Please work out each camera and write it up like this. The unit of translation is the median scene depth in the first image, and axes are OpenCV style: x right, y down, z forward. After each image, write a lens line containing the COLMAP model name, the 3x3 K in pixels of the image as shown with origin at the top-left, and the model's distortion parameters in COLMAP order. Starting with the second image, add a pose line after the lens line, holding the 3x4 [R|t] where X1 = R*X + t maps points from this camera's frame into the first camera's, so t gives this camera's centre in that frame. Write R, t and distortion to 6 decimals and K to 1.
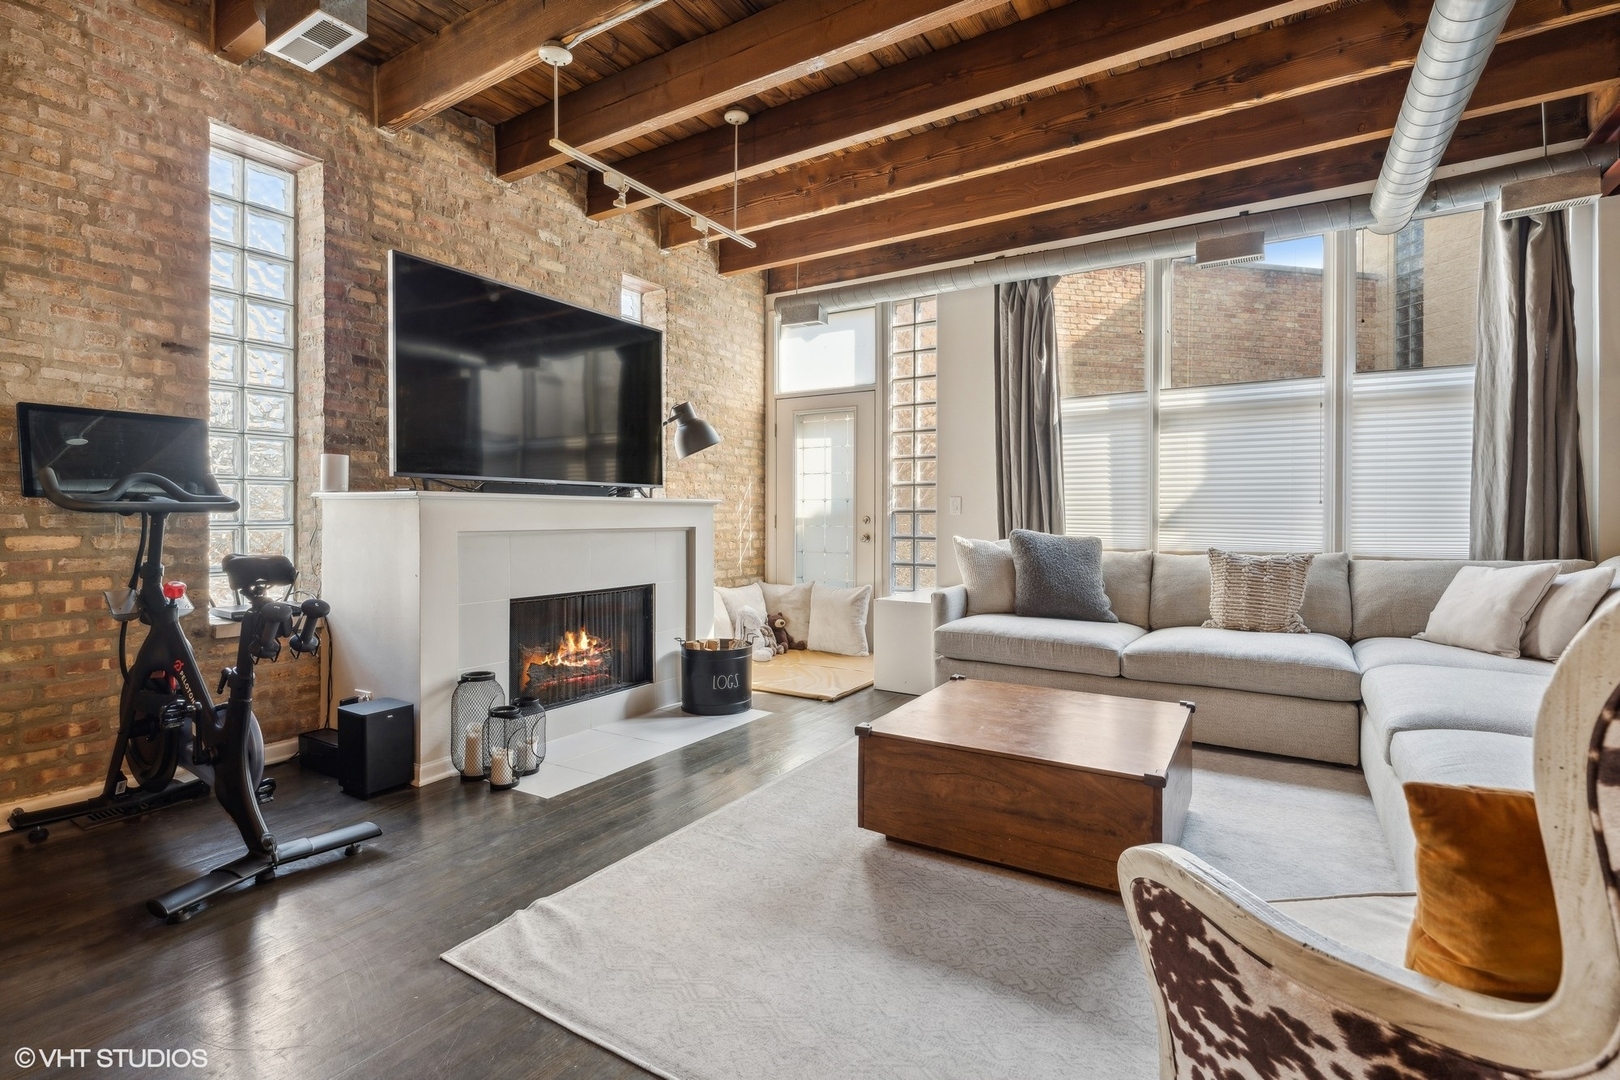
lens RADIAL K [[763.8, 0, 801.6], [0, 763.8, 522.1], [0, 0, 1]] dist [-0.003297, 0.000813]
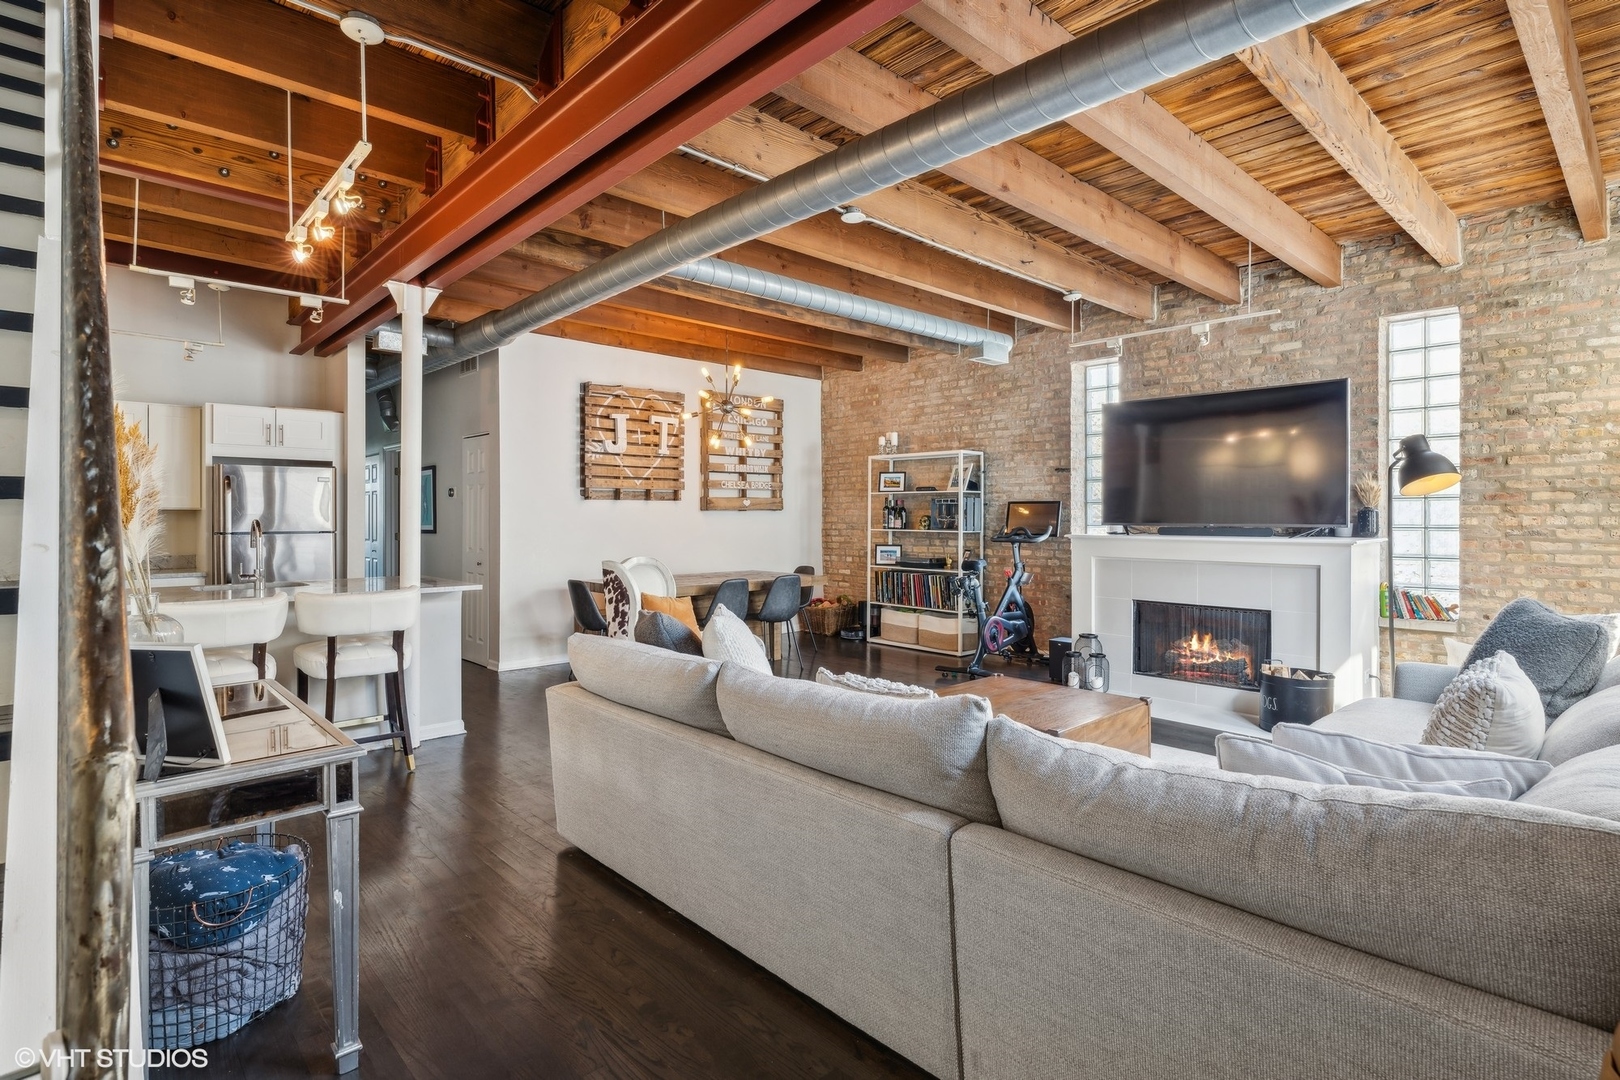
lens RADIAL K [[803.3, 0, 800.8], [0, 803.3, 516.3], [0, 0, 1]] dist [-0.005337, 0.002183]
pose [[-0.271887, -0.001991, -0.962327, 1.188738], [-0.010857, 0.999941, 0.000998, -0.057936], [0.962268, 0.010719, -0.271892, 0.632170]]
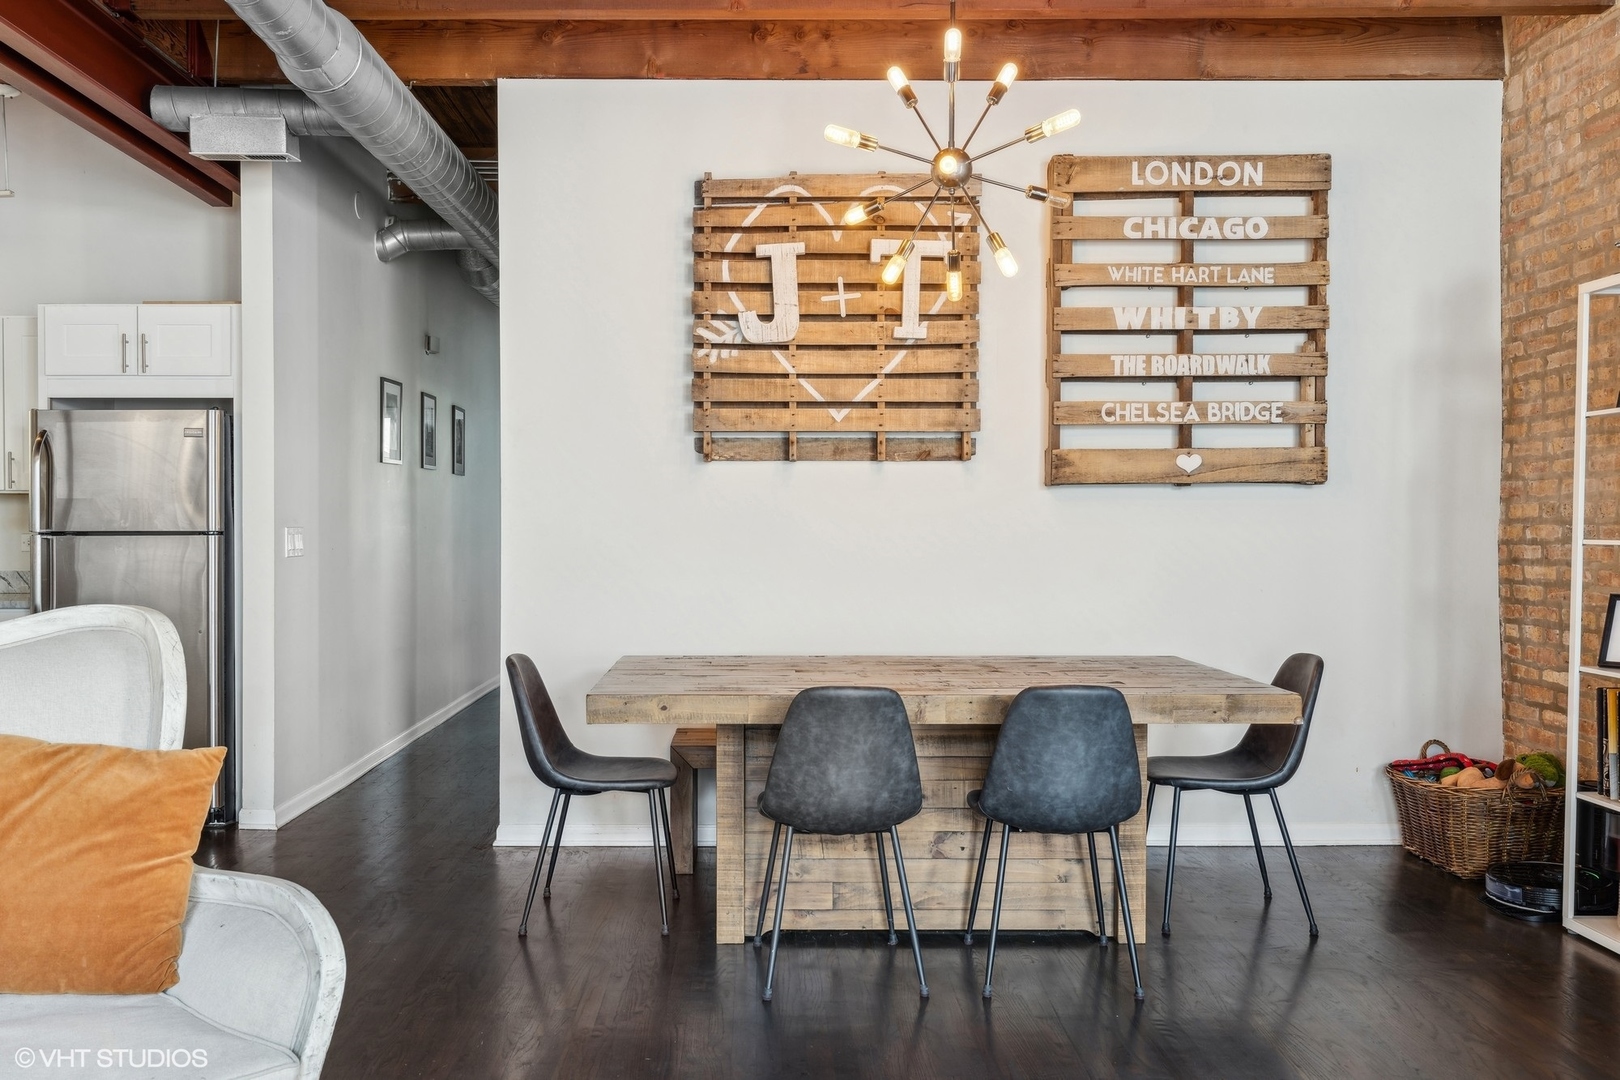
lens RADIAL K [[1343.9, 0, 748.0], [0, 1343.9, 549.7], [0, 0, 1]] dist [0.004227, 0.015210]
pose [[-0.849830, 0.007211, -0.527008, 0.246748], [-0.007184, 0.999655, 0.025262, -0.039086], [0.527009, 0.025254, -0.849485, 0.756925]]
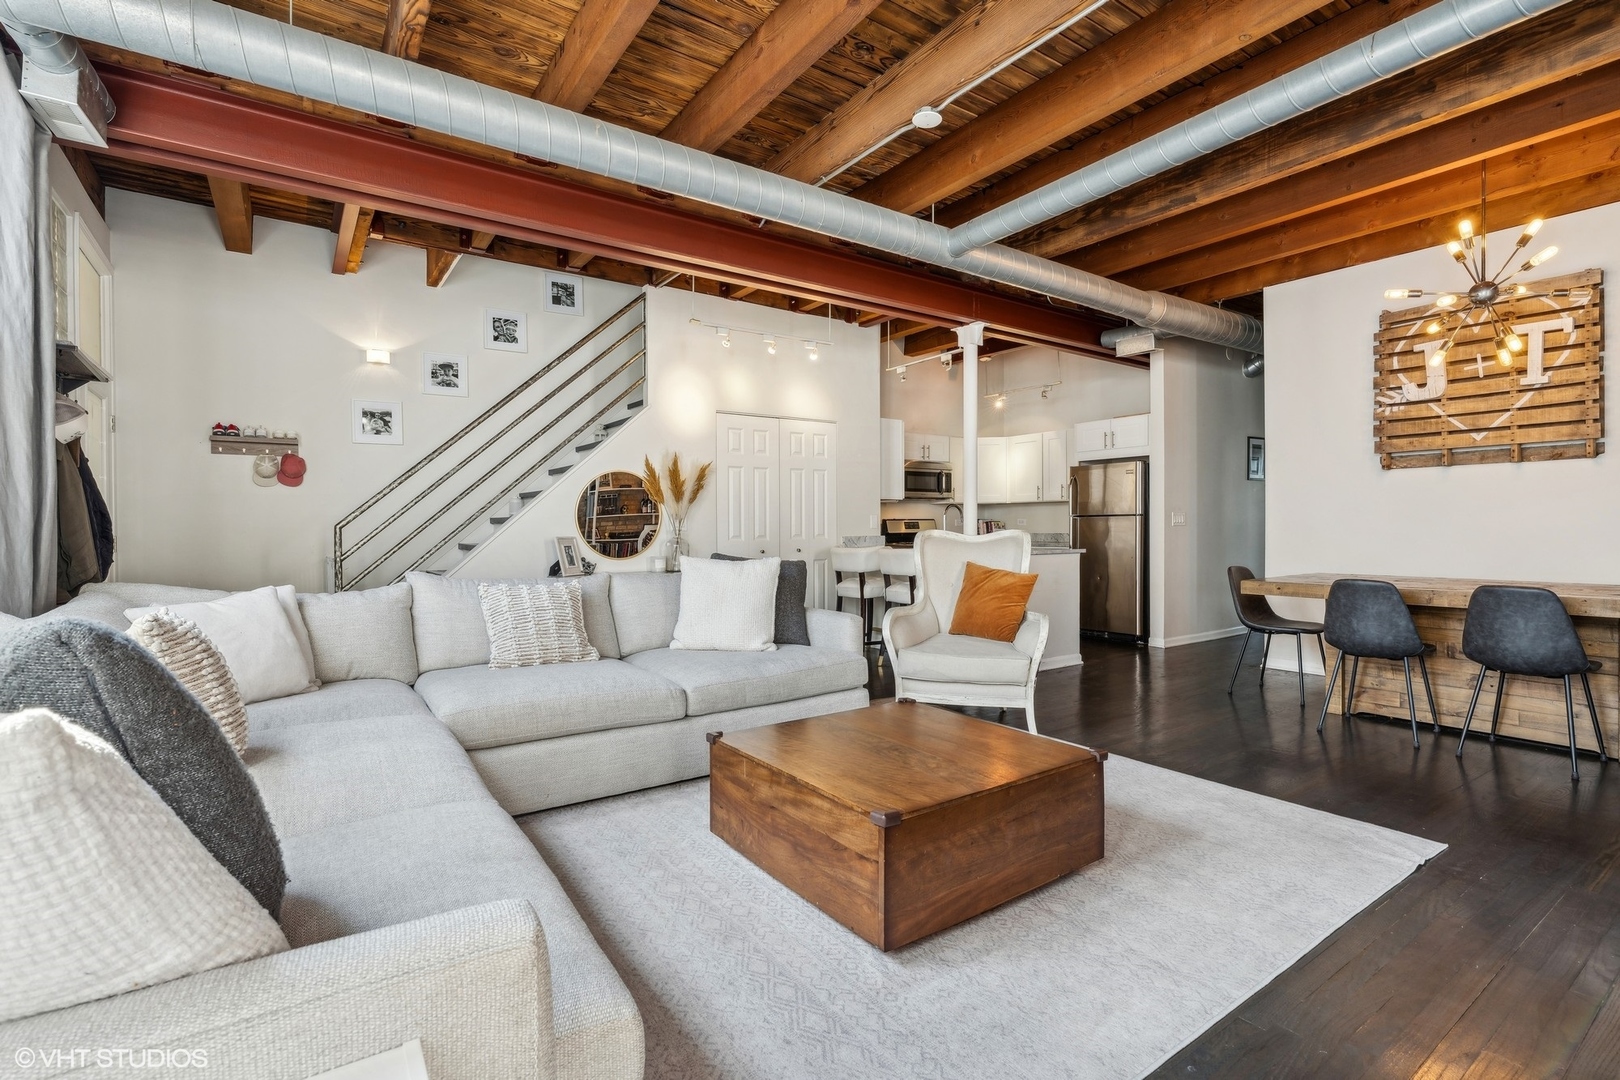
lens RADIAL K [[763.8, 0, 793.1], [0, 763.8, 534.6], [0, 0, 1]] dist [-0.003297, 0.000813]
pose [[-0.915665, -0.000154, 0.401941, 0.024710], [0.007837, 0.999803, 0.018235, -0.012747], [-0.401865, 0.019847, -0.915484, 1.221314]]
